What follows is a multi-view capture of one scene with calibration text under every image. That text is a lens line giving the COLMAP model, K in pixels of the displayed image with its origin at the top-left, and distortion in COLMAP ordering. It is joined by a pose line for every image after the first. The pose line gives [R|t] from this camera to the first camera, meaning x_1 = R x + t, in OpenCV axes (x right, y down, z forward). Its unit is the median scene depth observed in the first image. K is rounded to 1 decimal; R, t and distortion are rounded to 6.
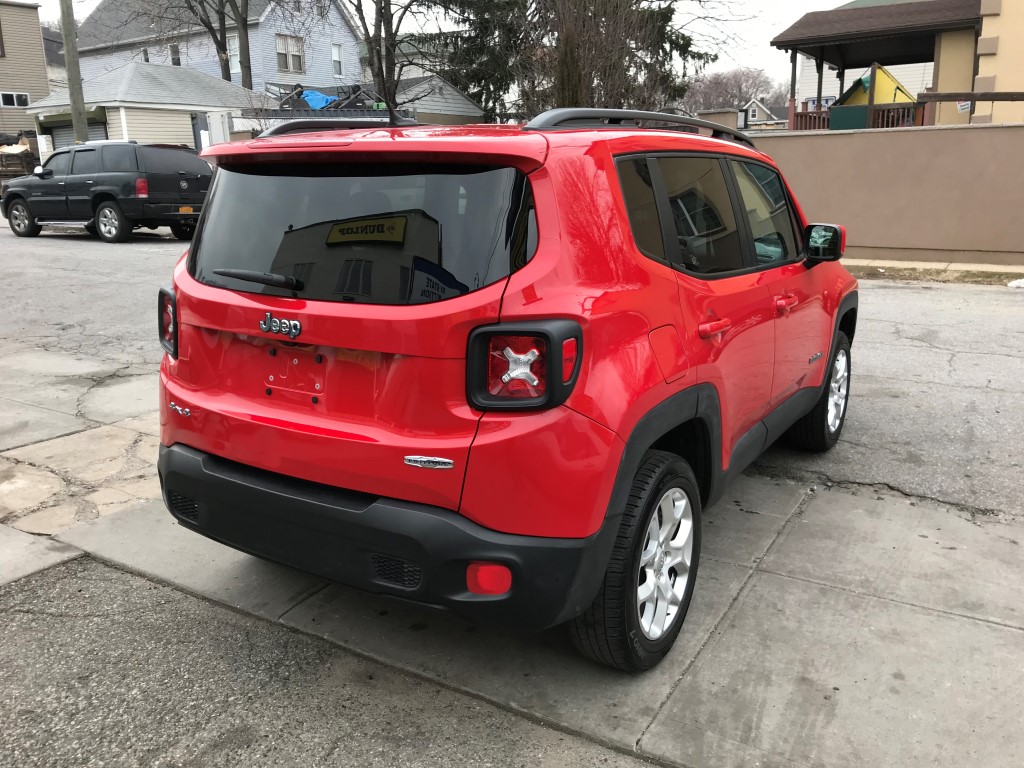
lens RADIAL K [[845.7, 0, 512.6], [0, 845.7, 366.7], [0, 0, 1]] dist [0.011968, -0.016558]
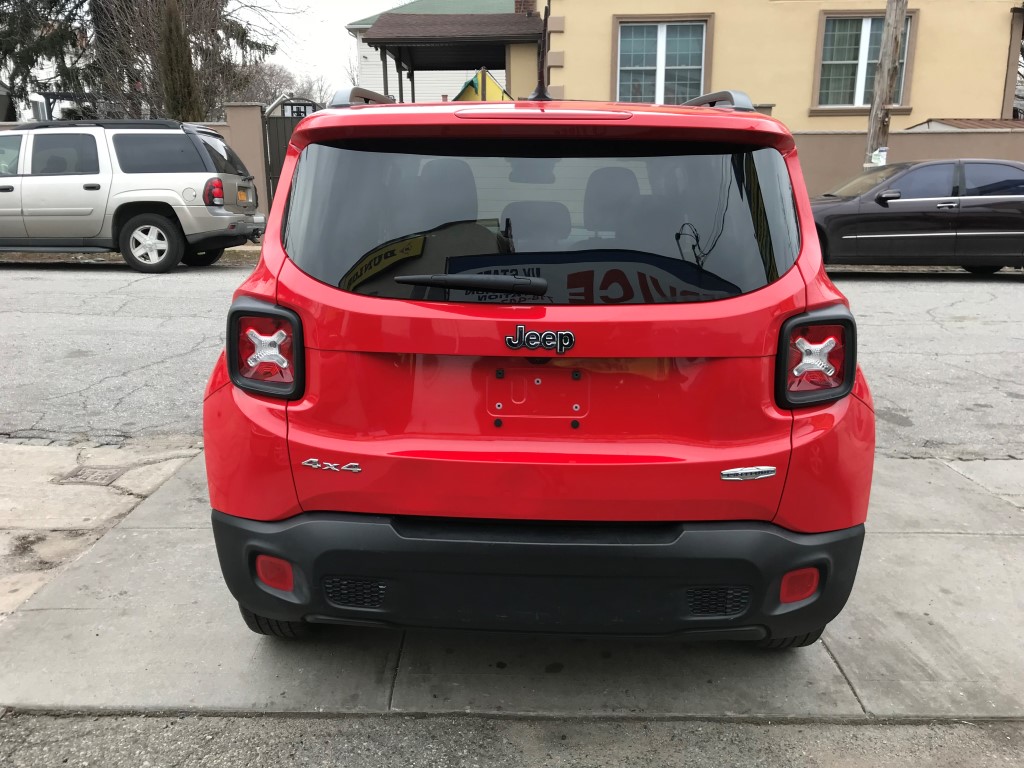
lens RADIAL K [[830.2, 0, 486.0], [0, 830.2, 382.4], [0, 0, 1]] dist [0.057812, -0.074147]
pose [[0.861504, -0.112624, 0.495102, -0.624905], [0.100504, 0.993621, 0.051142, -0.046096], [-0.497704, 0.005701, 0.867328, 0.297188]]
